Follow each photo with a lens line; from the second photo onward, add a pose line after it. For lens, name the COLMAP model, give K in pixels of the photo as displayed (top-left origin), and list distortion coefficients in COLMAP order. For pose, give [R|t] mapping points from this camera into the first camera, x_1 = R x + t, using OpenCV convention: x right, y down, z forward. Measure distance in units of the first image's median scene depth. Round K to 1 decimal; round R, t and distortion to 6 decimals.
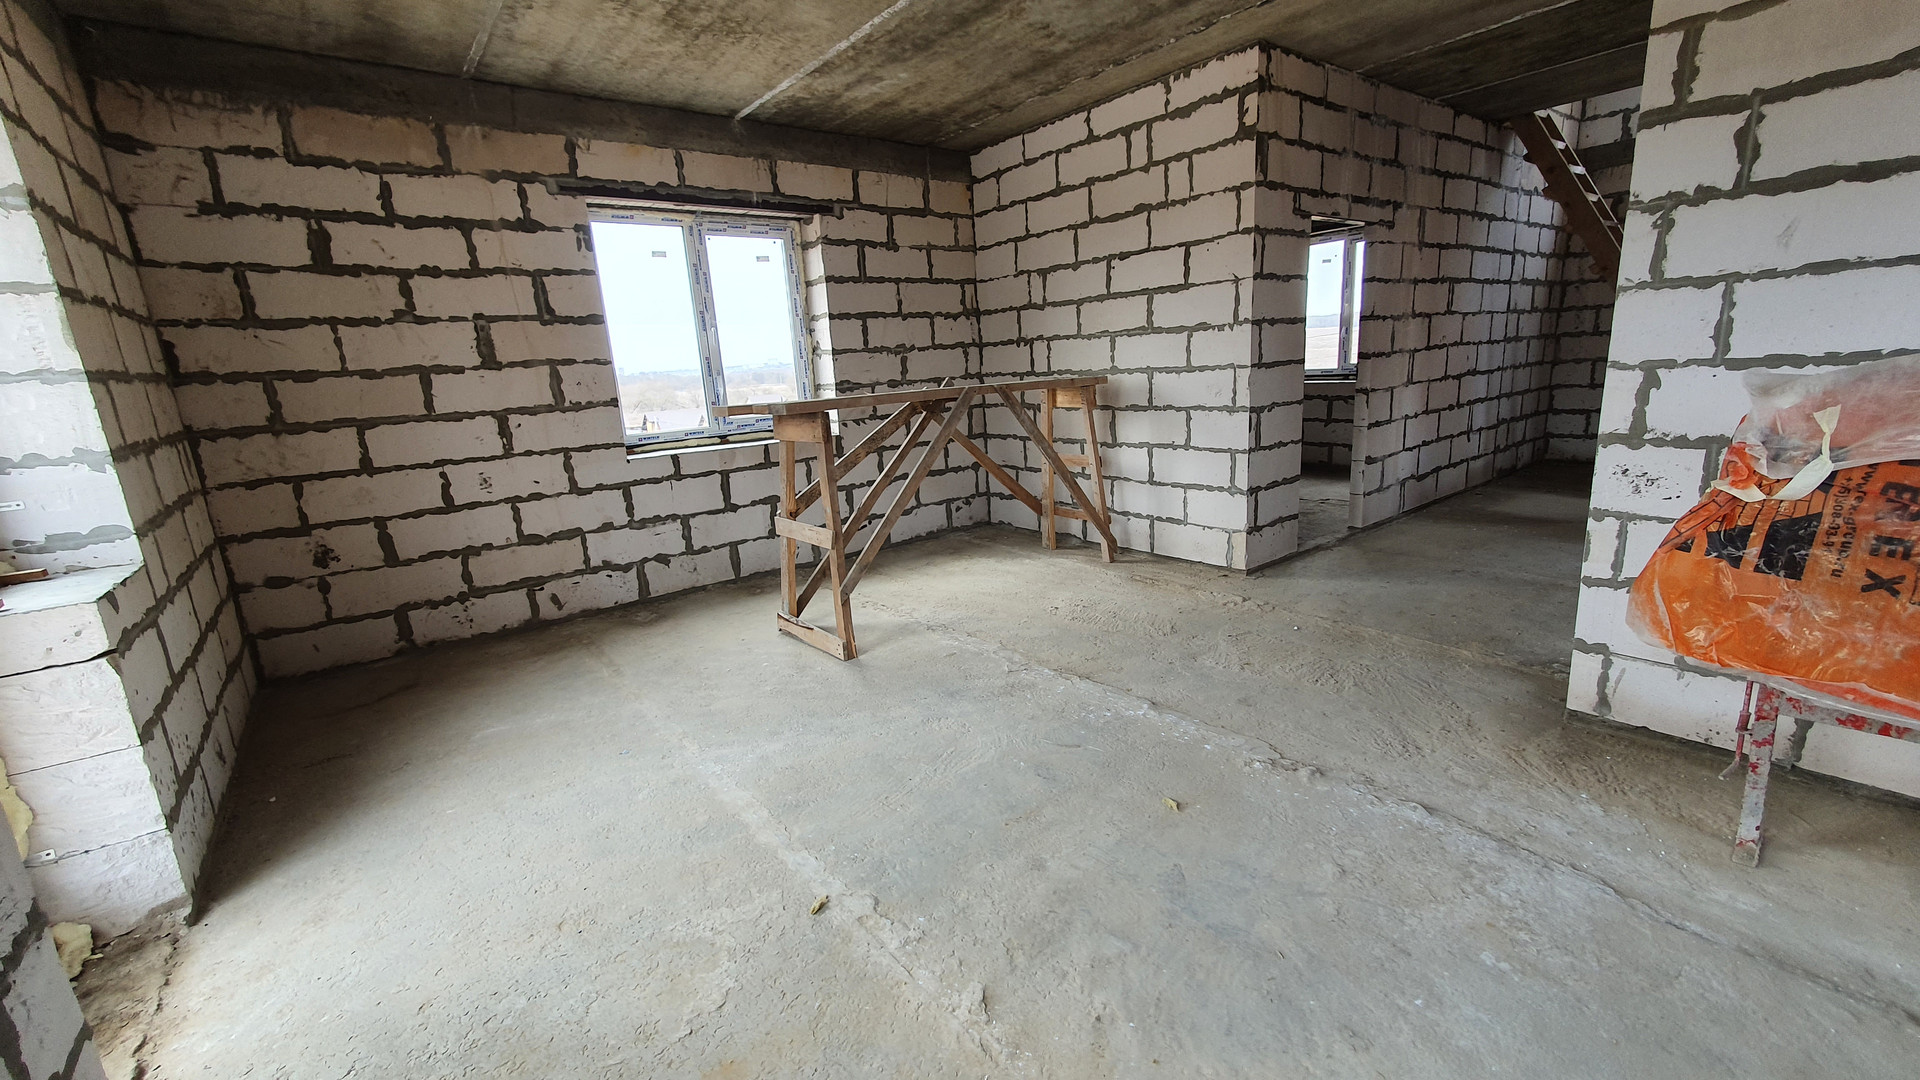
lens RADIAL K [[772.9, 0, 960.0], [0, 772.9, 540.0], [0, 0, 1]] dist [0.010393, -0.000444]
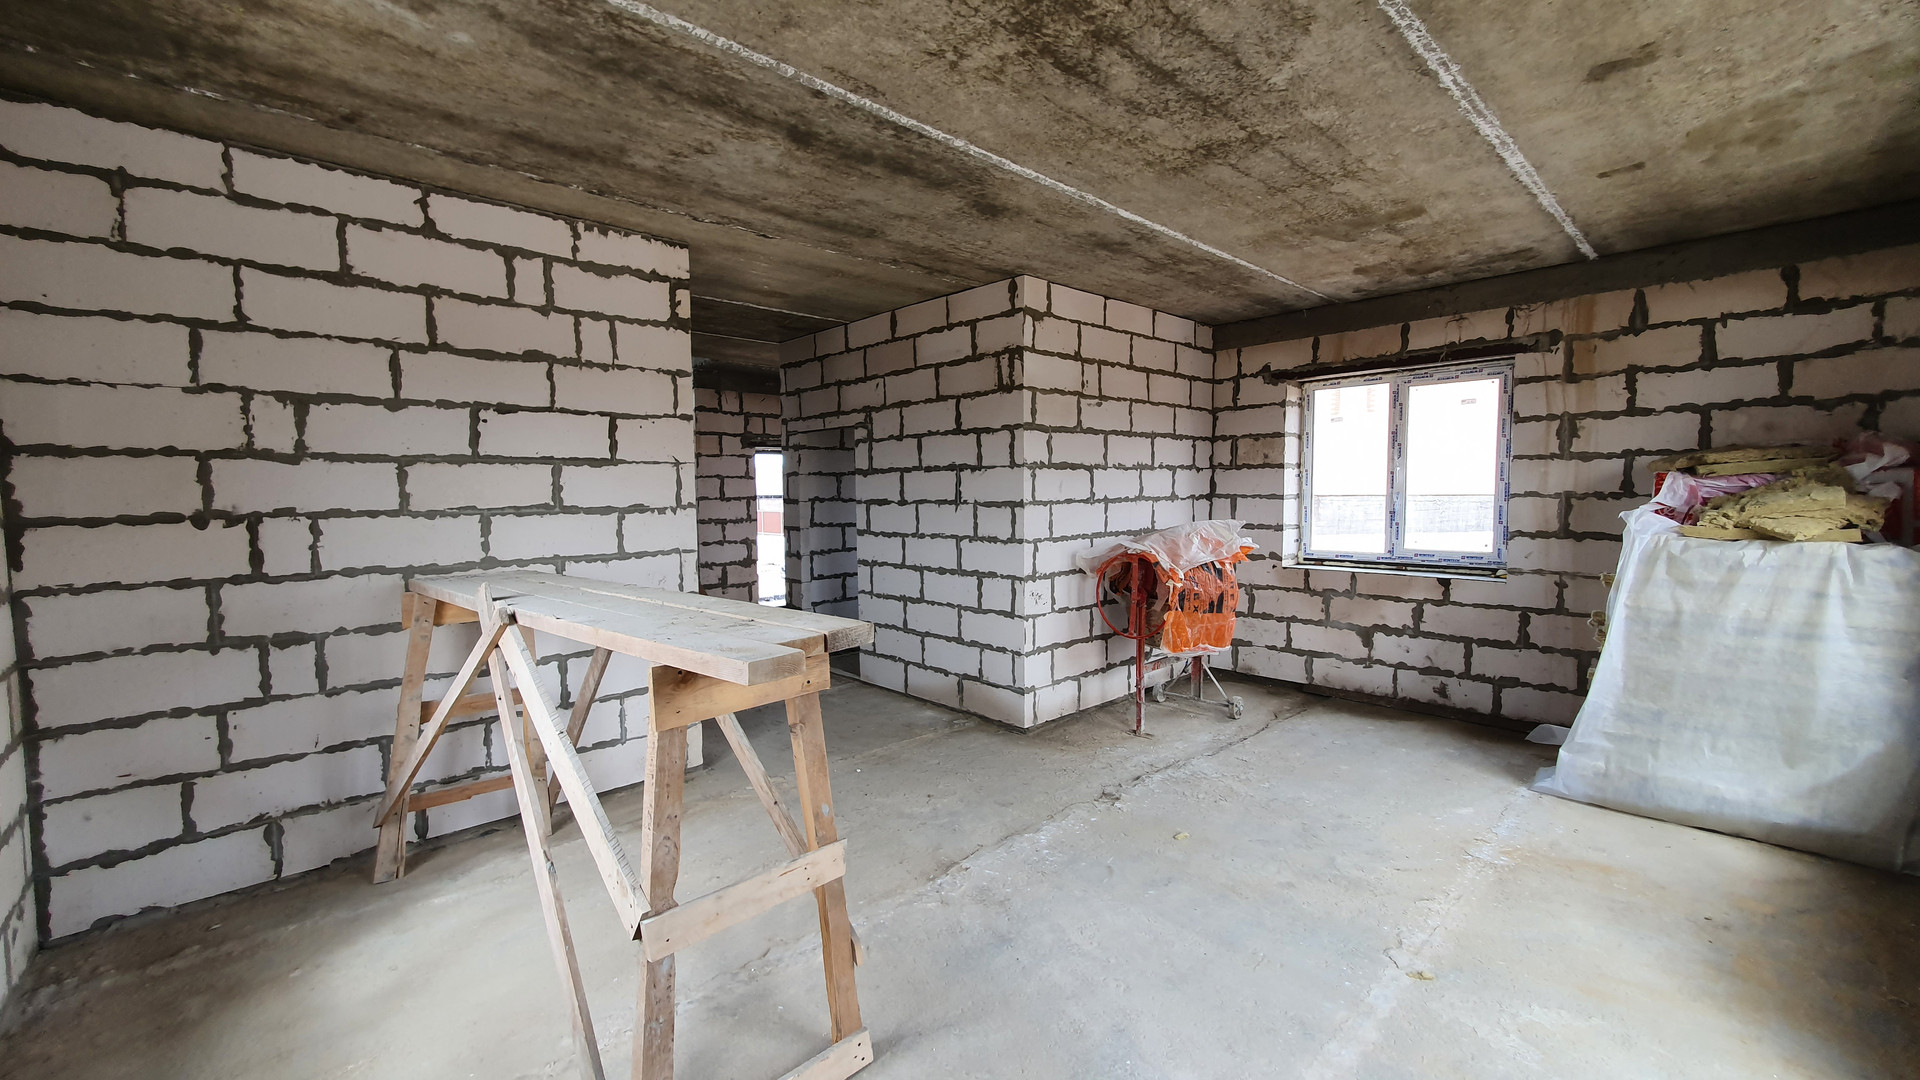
lens RADIAL K [[761.4, 0, 960.0], [0, 761.4, 540.0], [0, 0, 1]] dist [0.011185, -0.000443]
pose [[-0.085733, -0.003454, 0.996312, -0.588936], [0.242449, 0.969862, 0.024225, -0.175345], [-0.966369, 0.243632, -0.082312, 0.735580]]
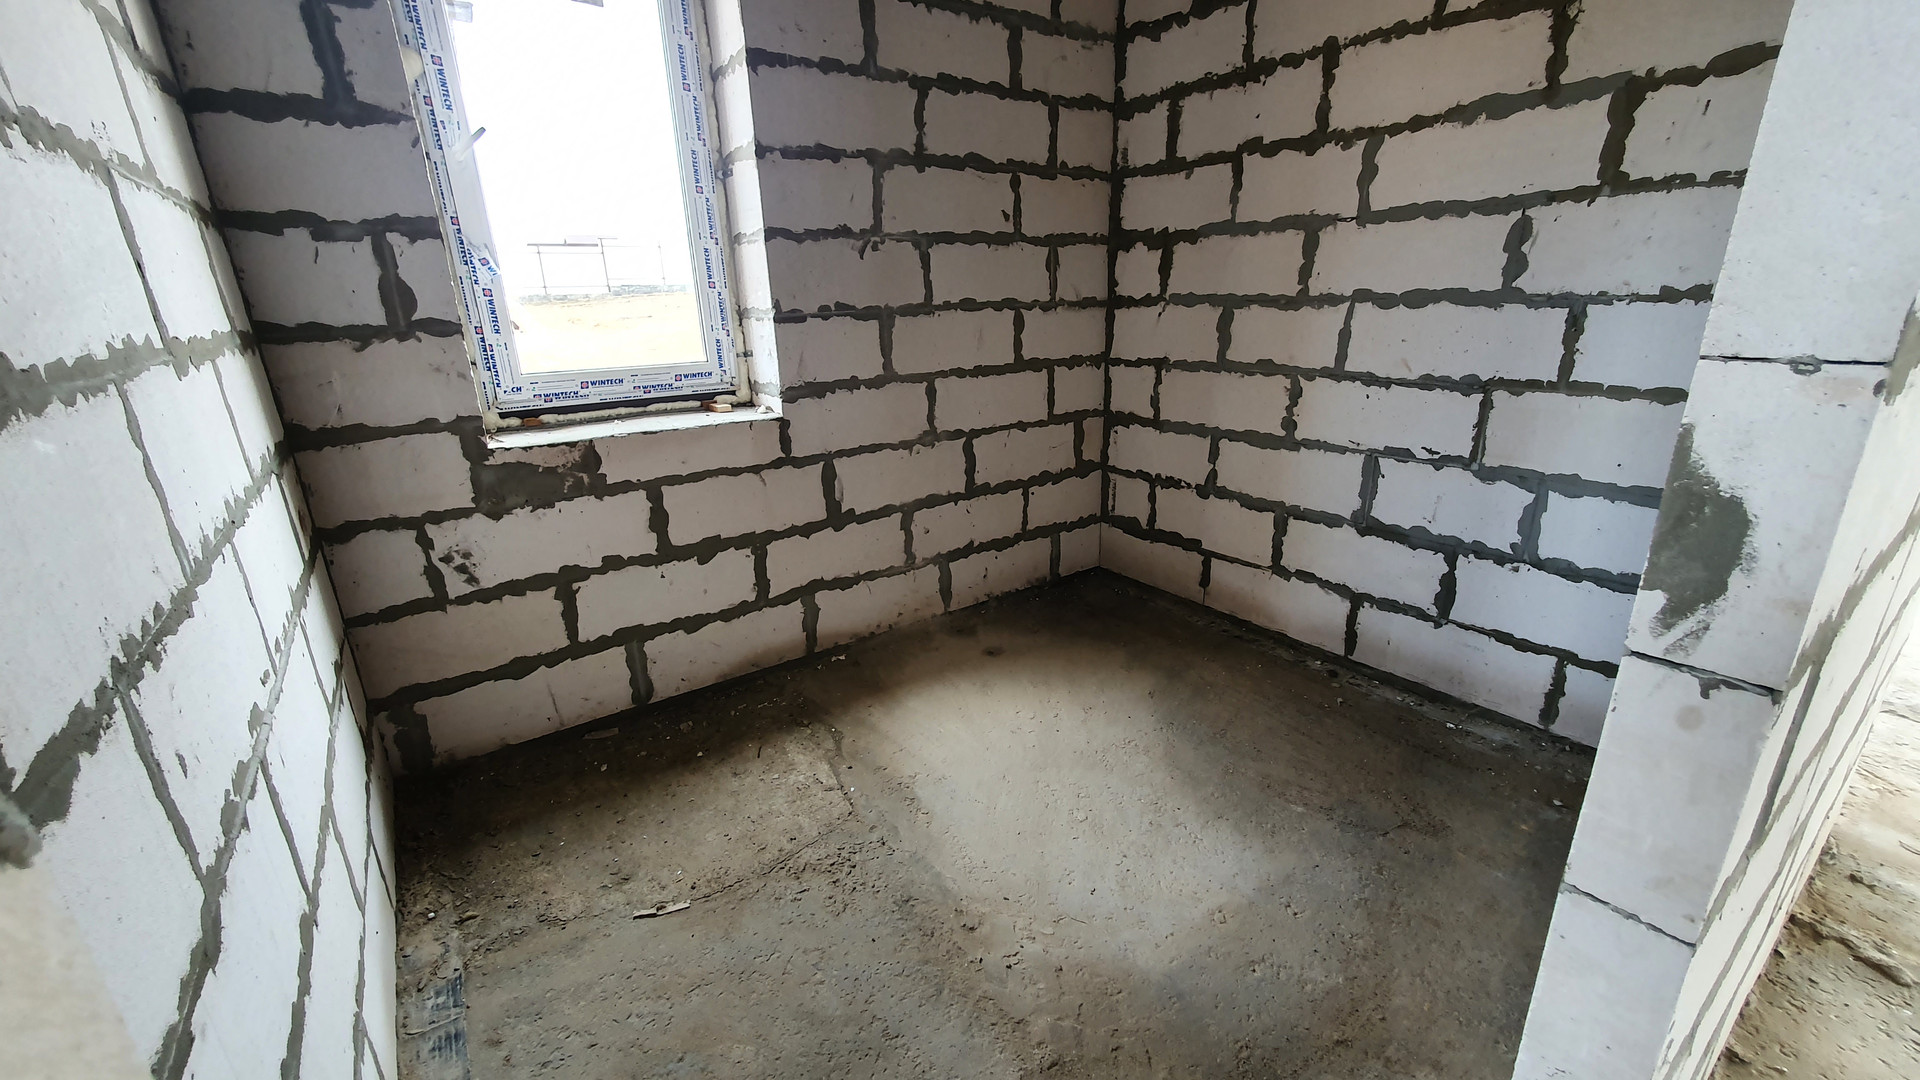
lens RADIAL K [[761.4, 0, 960.0], [0, 761.4, 540.0], [0, 0, 1]] dist [0.011185, -0.000443]
pose [[-0.994763, 0.067914, 0.076379, 0.923989], [0.097698, 0.851340, 0.515437, -0.268195], [-0.030019, 0.520200, -0.853517, 0.983467]]
